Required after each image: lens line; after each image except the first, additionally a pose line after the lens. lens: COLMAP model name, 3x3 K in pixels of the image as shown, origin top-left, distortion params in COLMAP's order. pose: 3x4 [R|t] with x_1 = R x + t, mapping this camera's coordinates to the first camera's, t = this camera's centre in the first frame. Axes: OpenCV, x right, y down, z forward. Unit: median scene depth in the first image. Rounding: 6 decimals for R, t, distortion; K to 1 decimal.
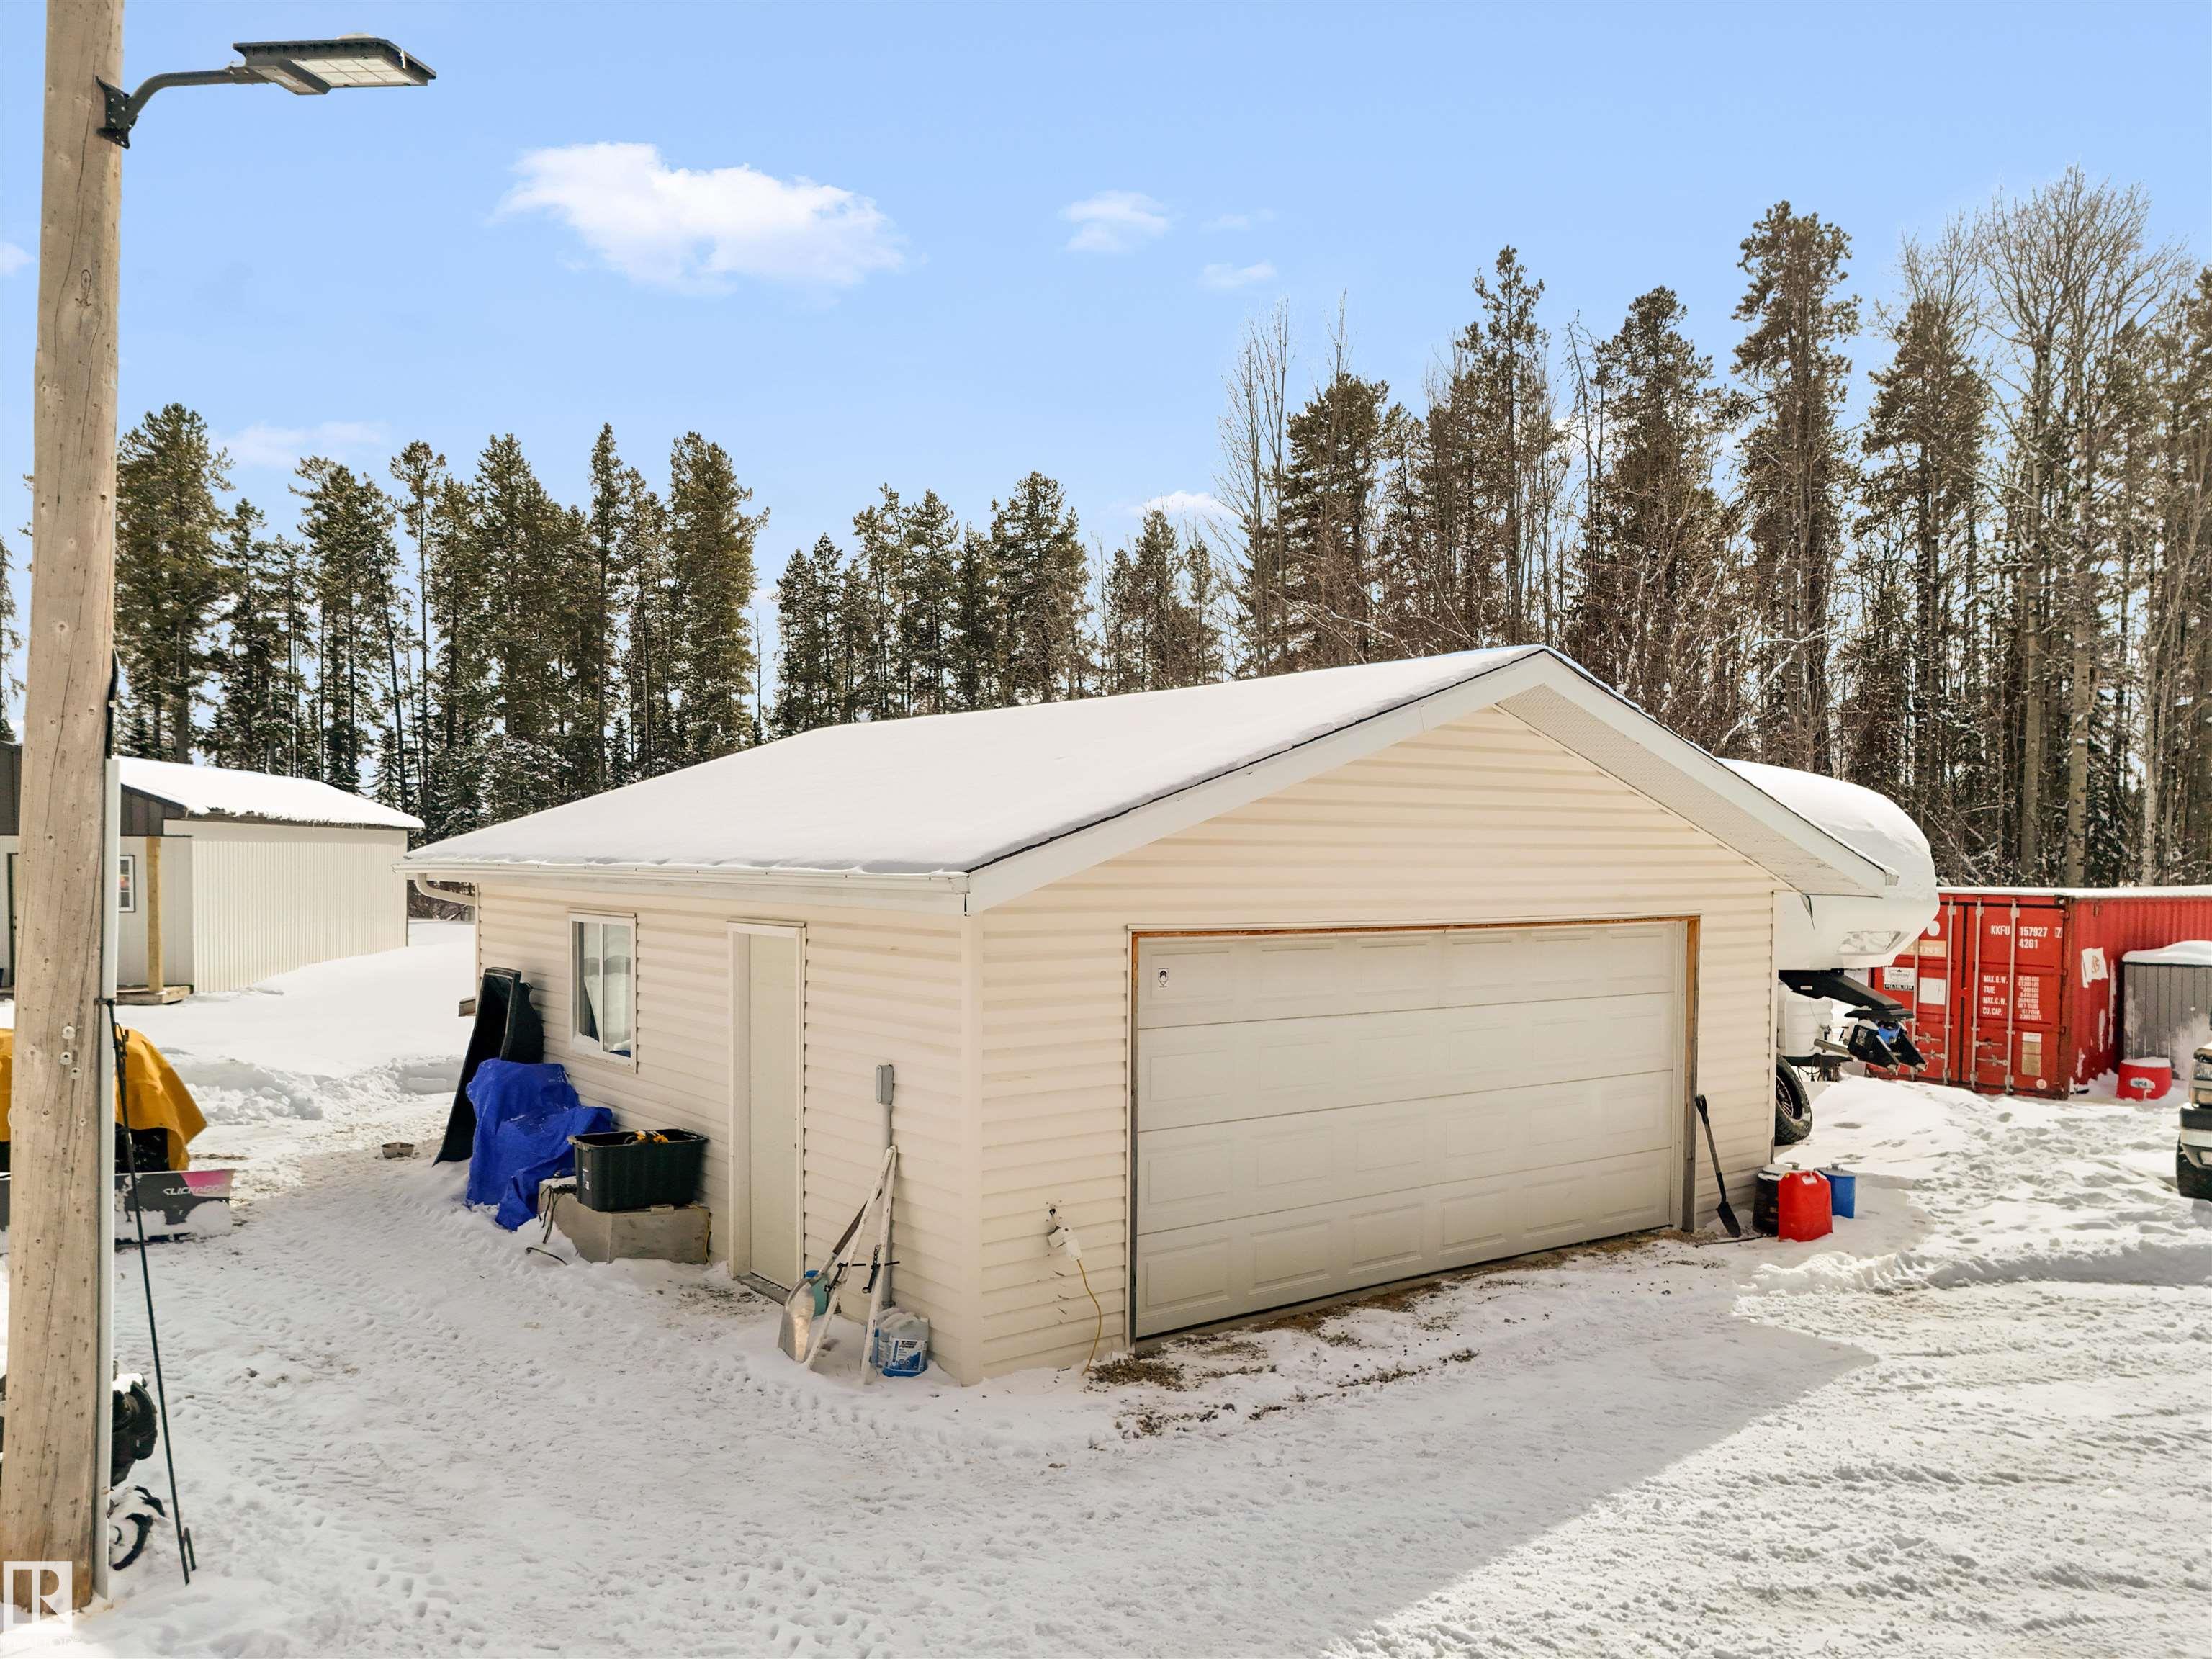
lens RADIAL K [[1635.8, 0, 1103.5], [0, 1635.8, 861.5], [0, 0, 1]] dist [0.047995, -0.070946]
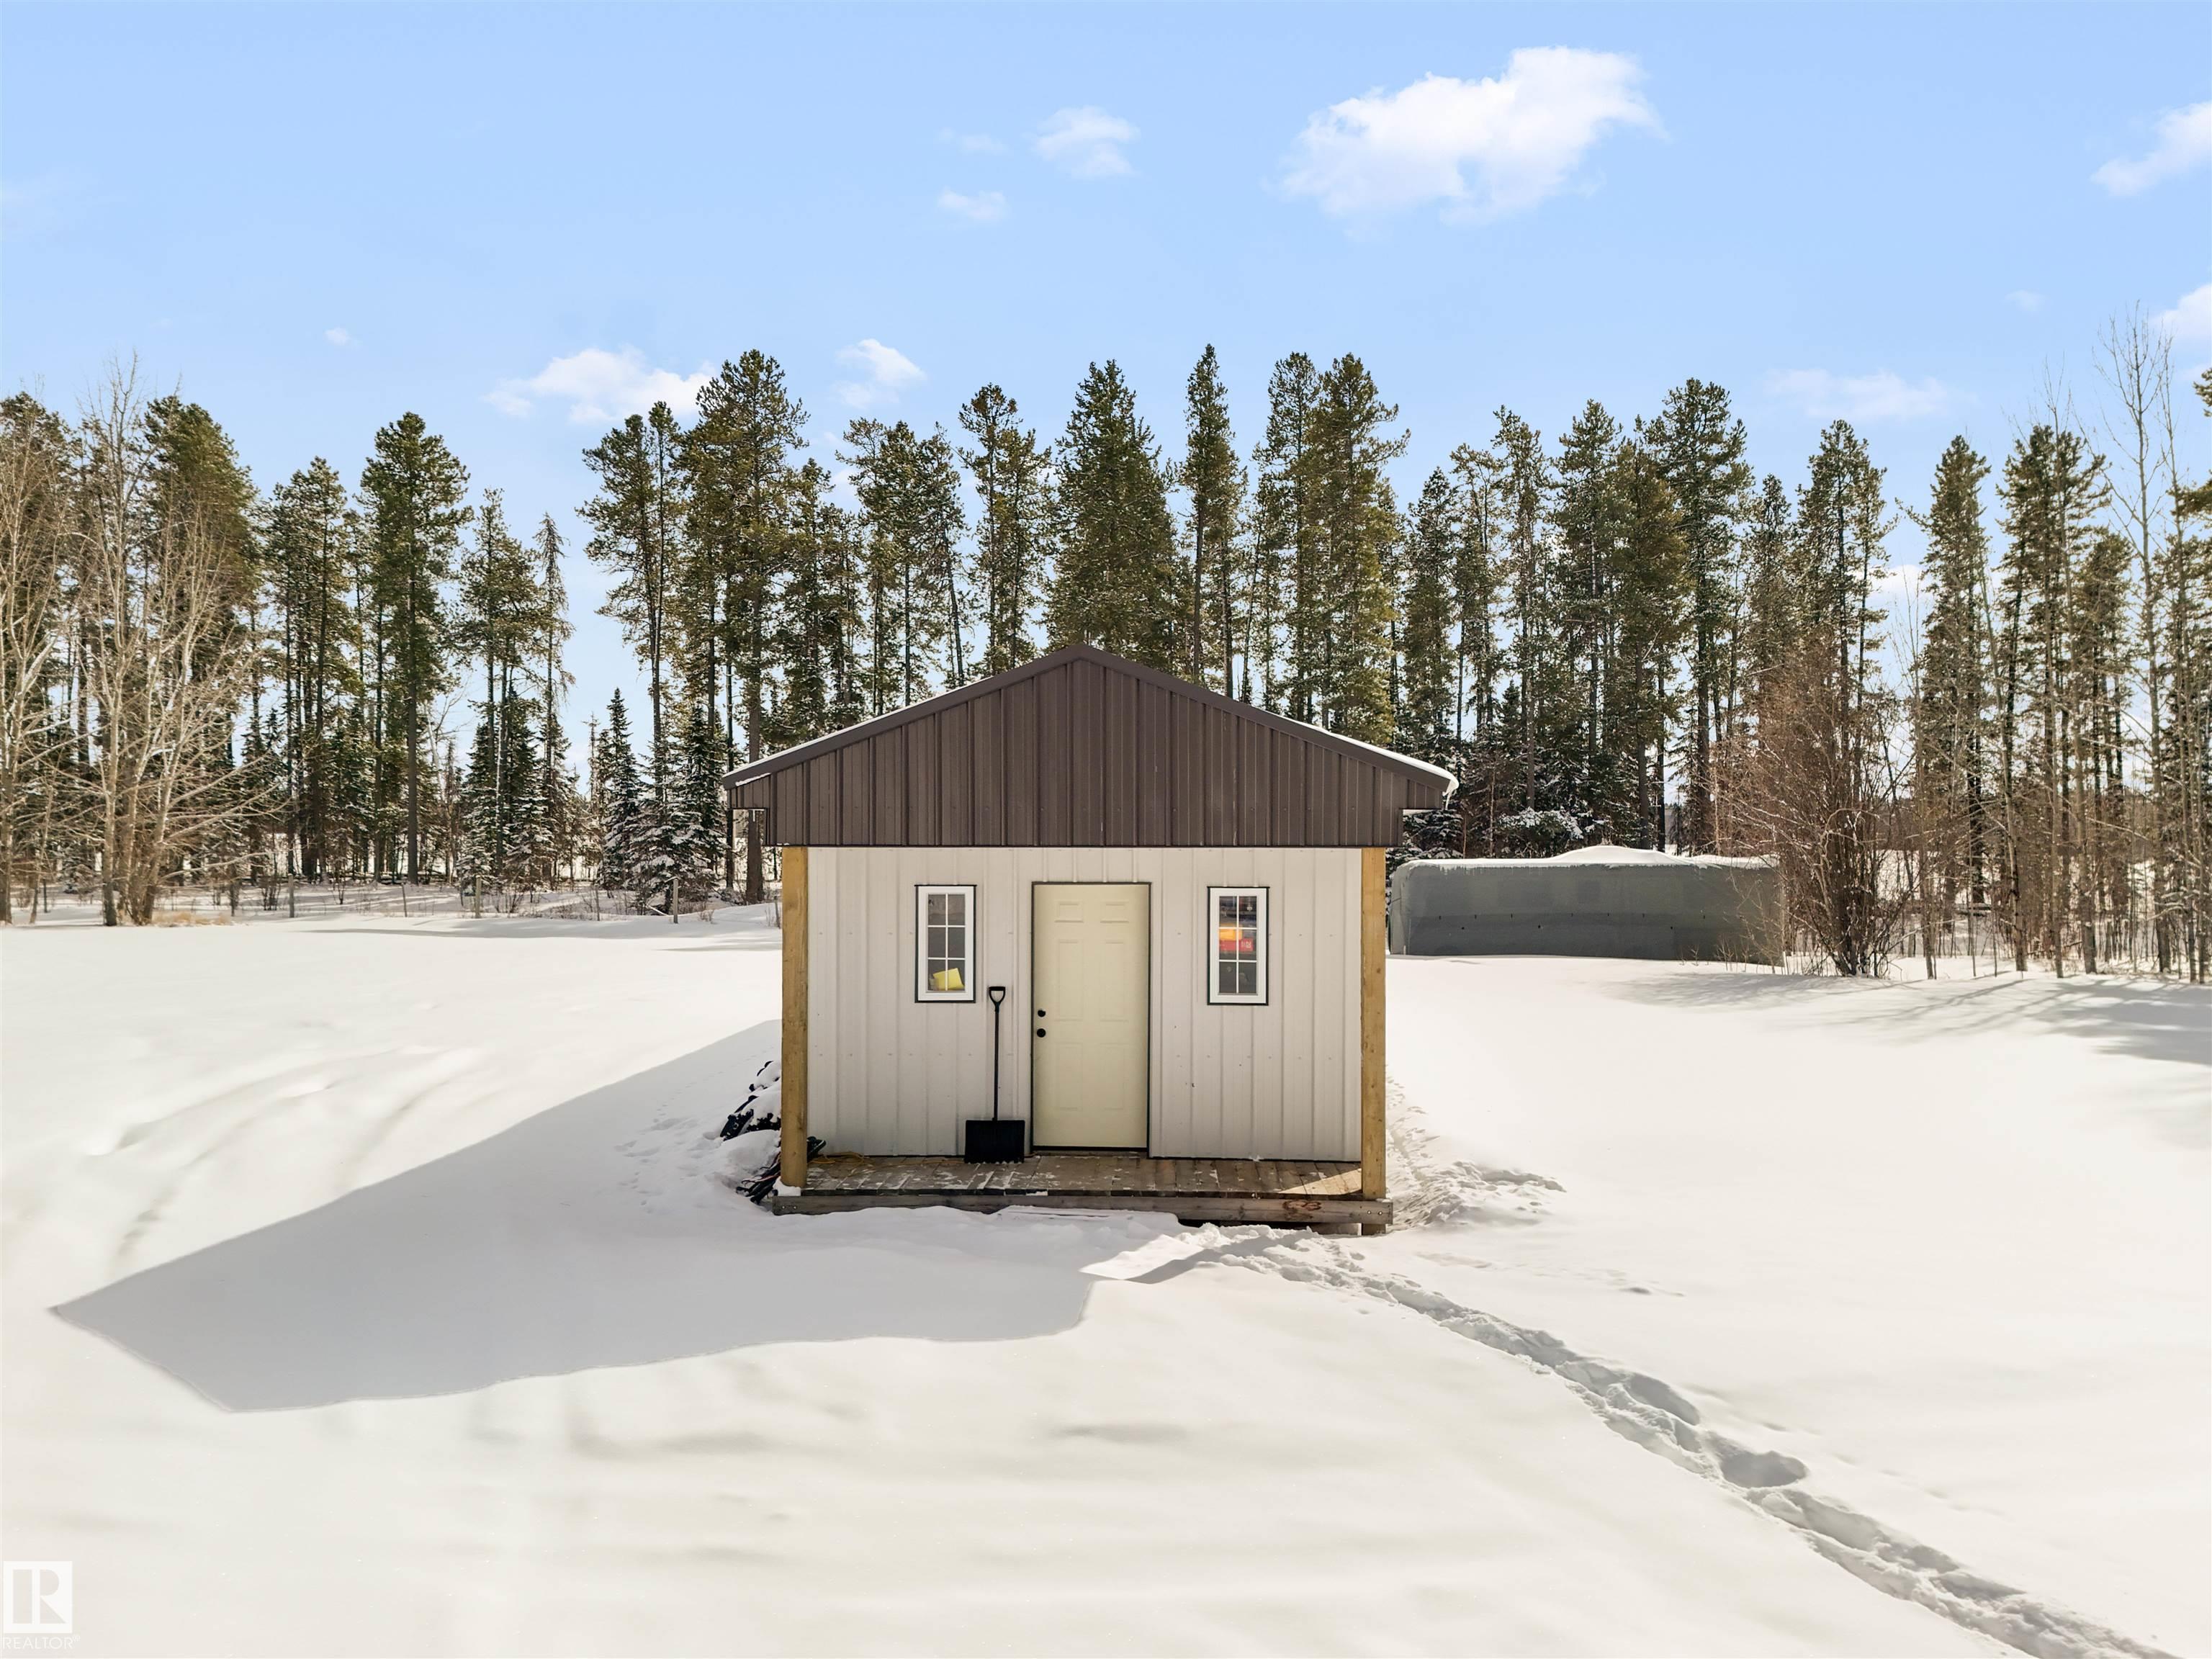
lens RADIAL K [[1635.8, 0, 1103.5], [0, 1635.8, 861.5], [0, 0, 1]] dist [0.047995, -0.070946]
pose [[0.974061, -0.001596, -0.226282, -0.157284], [0.002696, 0.999986, 0.004556, -0.003887], [0.226272, -0.005048, 0.974051, 0.155886]]
